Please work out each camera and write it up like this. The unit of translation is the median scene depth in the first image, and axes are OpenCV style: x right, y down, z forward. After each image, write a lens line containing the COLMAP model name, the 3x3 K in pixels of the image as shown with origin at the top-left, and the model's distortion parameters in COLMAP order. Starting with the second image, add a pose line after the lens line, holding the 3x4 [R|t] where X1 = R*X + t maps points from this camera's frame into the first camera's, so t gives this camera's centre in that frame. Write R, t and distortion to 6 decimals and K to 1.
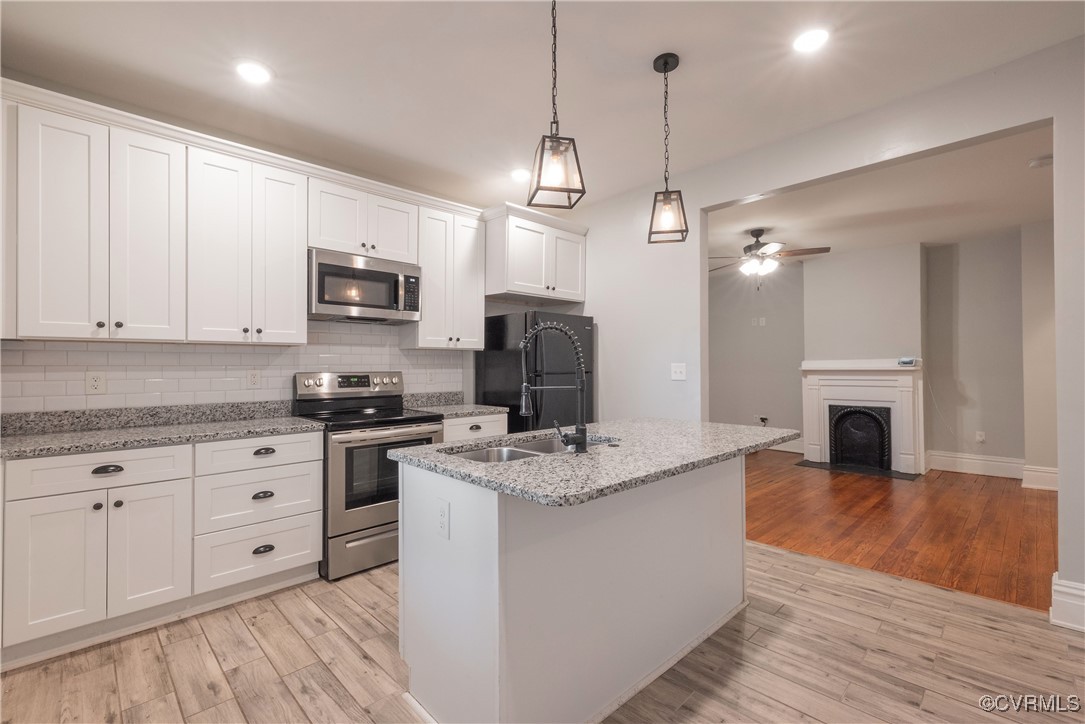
lens RADIAL K [[472.6, 0, 540.3], [0, 472.6, 363.1], [0, 0, 1]] dist [0.000604, 0.000266]
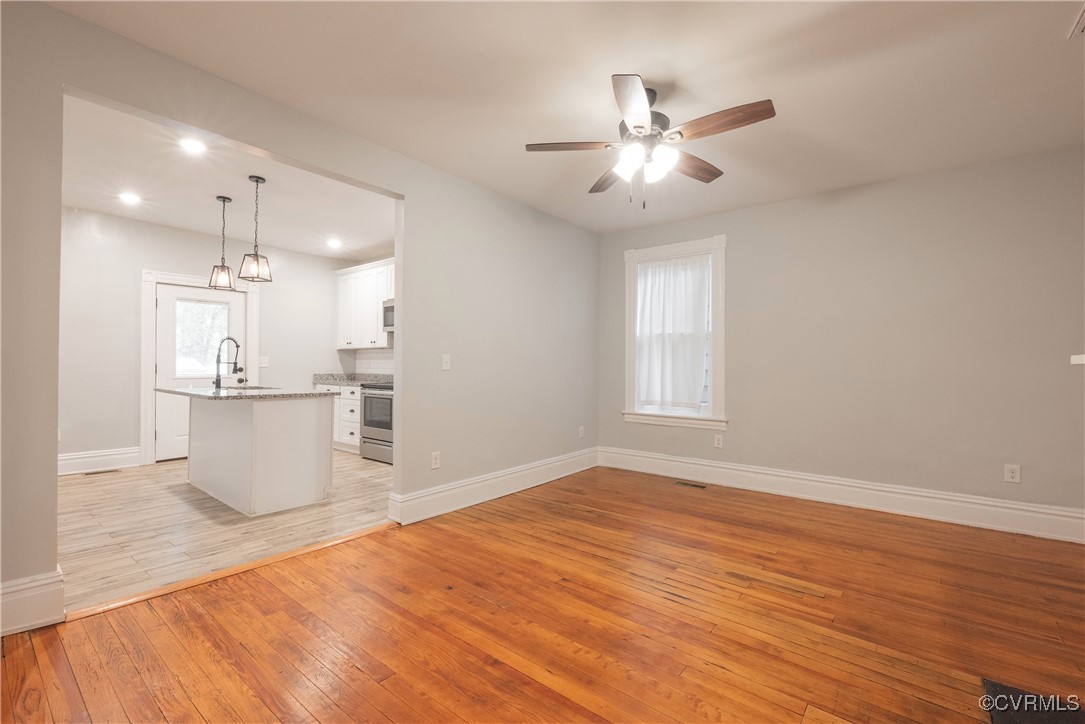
lens RADIAL K [[472.6, 0, 540.3], [0, 472.6, 363.1], [0, 0, 1]] dist [0.000604, 0.000266]
pose [[0.130587, 0.000072, -0.991437, 0.894874], [-0.002640, 0.999996, -0.000275, 0.016807], [0.991433, 0.002654, 0.130587, 0.761434]]
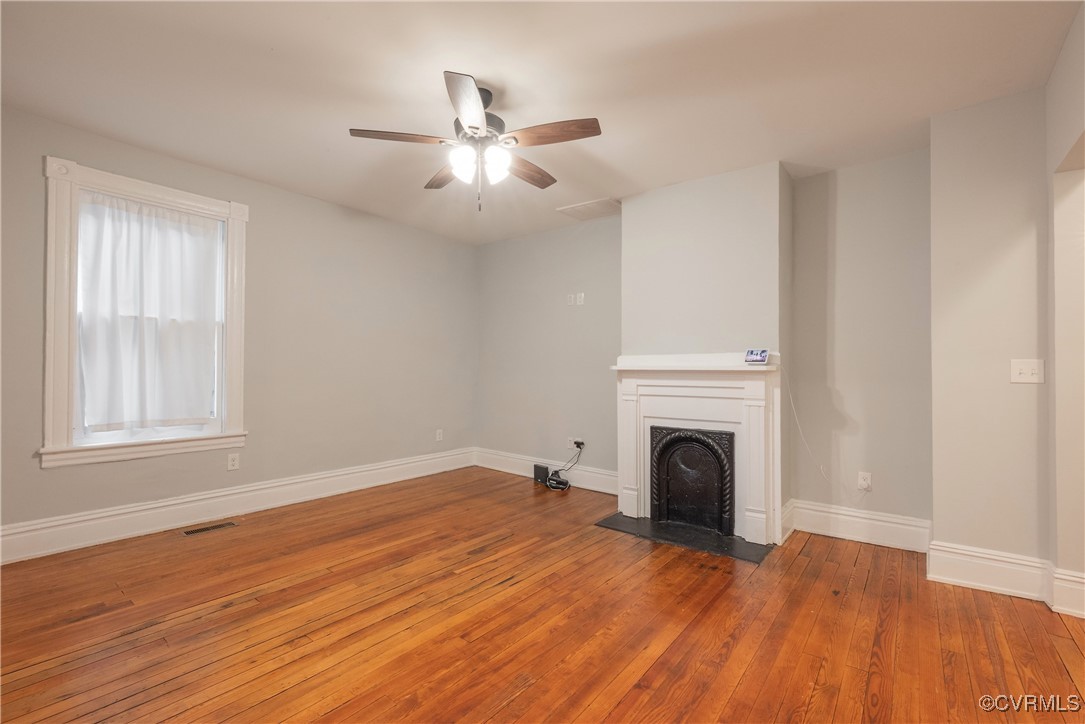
lens RADIAL K [[470.9, 0, 542.8], [0, 470.9, 363.3], [0, 0, 1]] dist [-0.000536, -0.000029]
pose [[0.989154, 0.016506, 0.145951, 0.425069], [-0.015347, 0.999841, -0.009065, 0.014722], [-0.146078, 0.006726, 0.989250, 0.454460]]
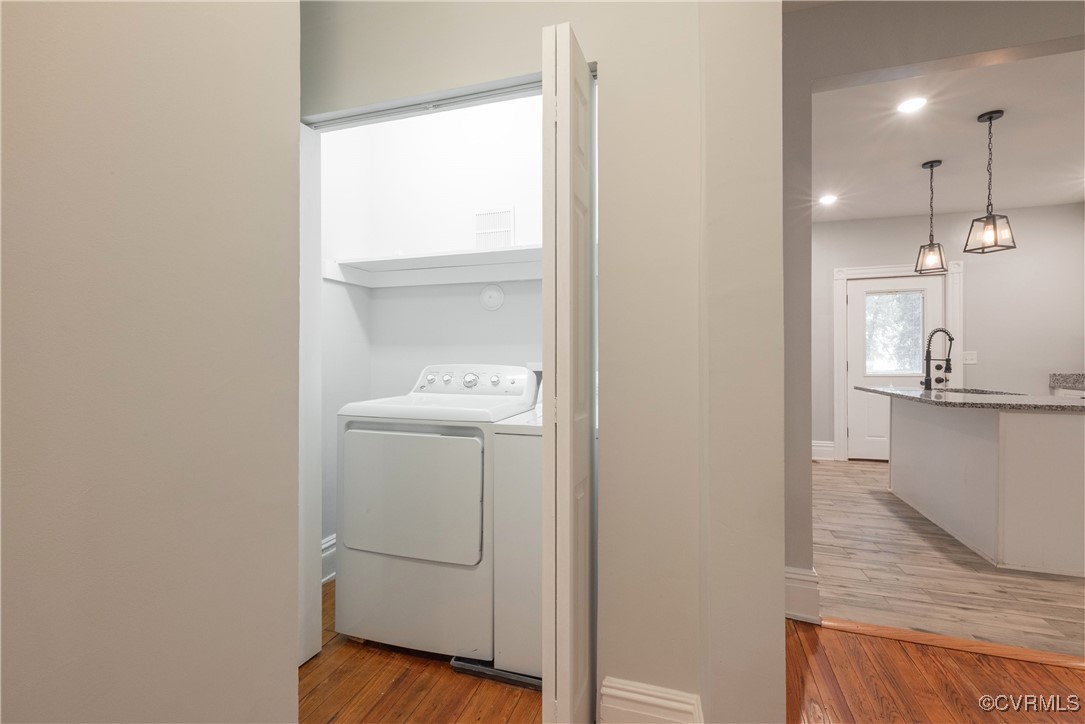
lens RADIAL K [[470.9, 0, 542.8], [0, 470.9, 363.3], [0, 0, 1]] dist [-0.000536, -0.000029]
pose [[-0.878495, 0.010258, -0.477642, 0.836007], [0.008385, 0.999947, 0.006053, 0.013904], [0.477679, 0.001313, -0.878534, 0.652989]]
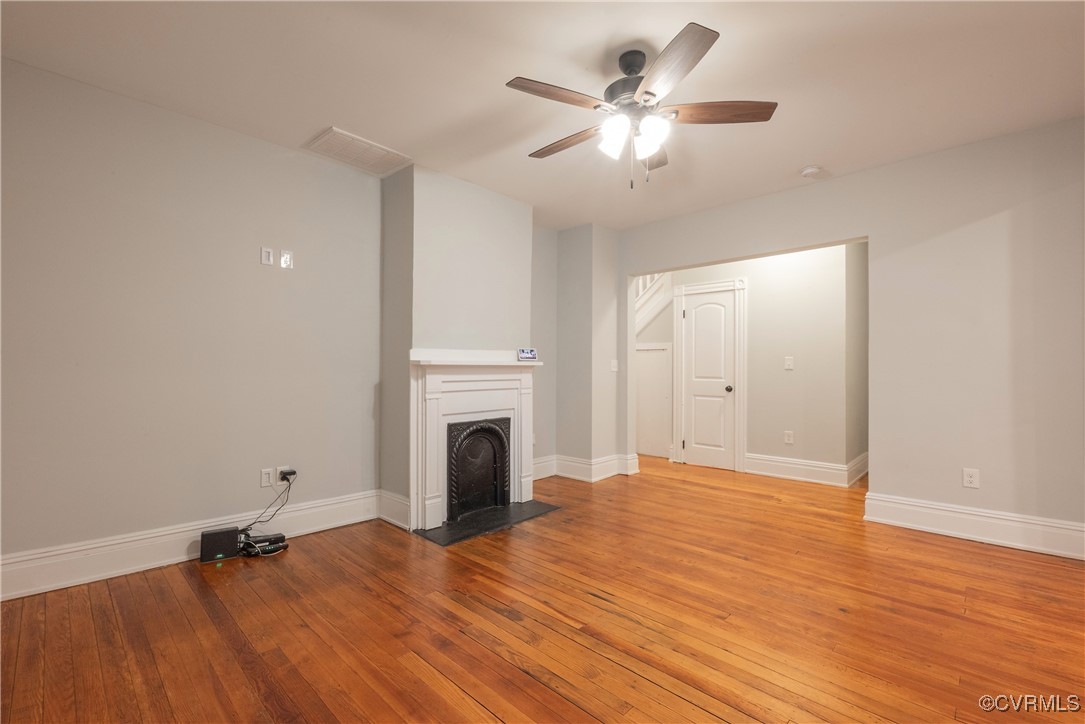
lens RADIAL K [[472.6, 0, 540.3], [0, 472.6, 363.1], [0, 0, 1]] dist [0.000604, 0.000266]
pose [[-0.040093, 0.016745, 0.999056, 0.010591], [-0.010397, 0.999798, -0.017175, 0.023536], [-0.999142, -0.011076, -0.039911, 1.026992]]
